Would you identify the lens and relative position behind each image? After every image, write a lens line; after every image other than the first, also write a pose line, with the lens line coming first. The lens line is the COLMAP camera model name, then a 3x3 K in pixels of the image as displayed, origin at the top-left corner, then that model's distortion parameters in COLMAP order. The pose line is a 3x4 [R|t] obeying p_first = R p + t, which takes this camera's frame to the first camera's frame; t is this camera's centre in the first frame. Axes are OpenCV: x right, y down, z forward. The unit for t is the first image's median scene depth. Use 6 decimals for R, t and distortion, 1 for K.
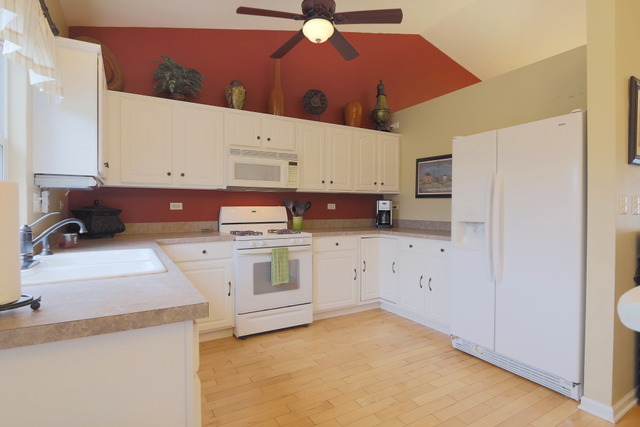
lens RADIAL K [[332.2, 0, 319.6], [0, 332.2, 215.1], [0, 0, 1]] dist [-0.019334, 0.001531]
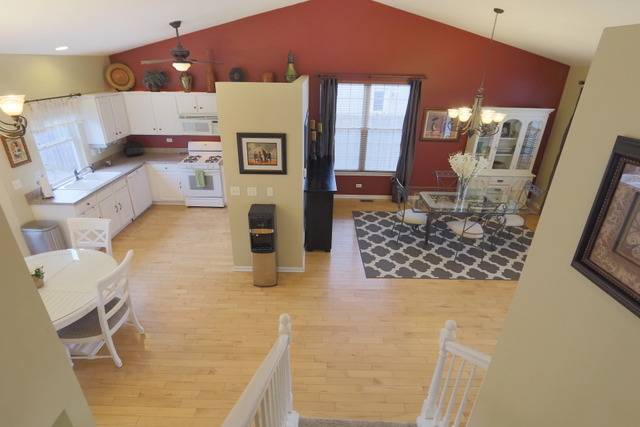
lens RADIAL K [[332.2, 0, 321.7], [0, 332.2, 213.6], [0, 0, 1]] dist [-0.019334, 0.001531]
pose [[0.852632, 0.230975, -0.468688, 1.466289], [-0.027519, 0.915597, 0.401155, -0.468297], [0.521786, -0.329140, 0.787024, -0.281965]]
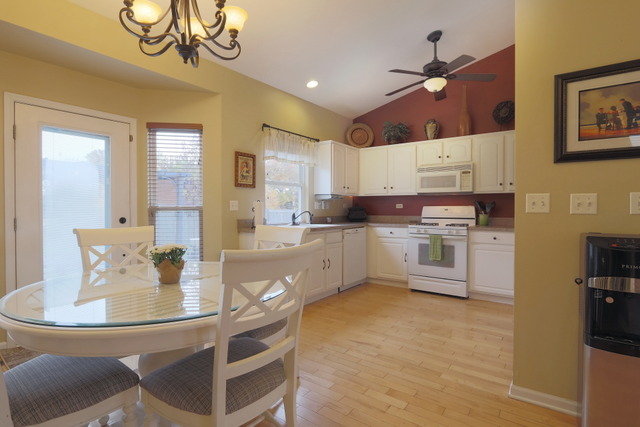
lens RADIAL K [[332.2, 0, 310.2], [0, 332.2, 211.0], [0, 0, 1]] dist [-0.019334, 0.001531]
pose [[0.362007, 0.009073, -0.932131, 0.962418], [-0.019596, 0.999806, 0.002122, 0.002632], [0.931969, 0.017498, 0.362115, -0.017176]]
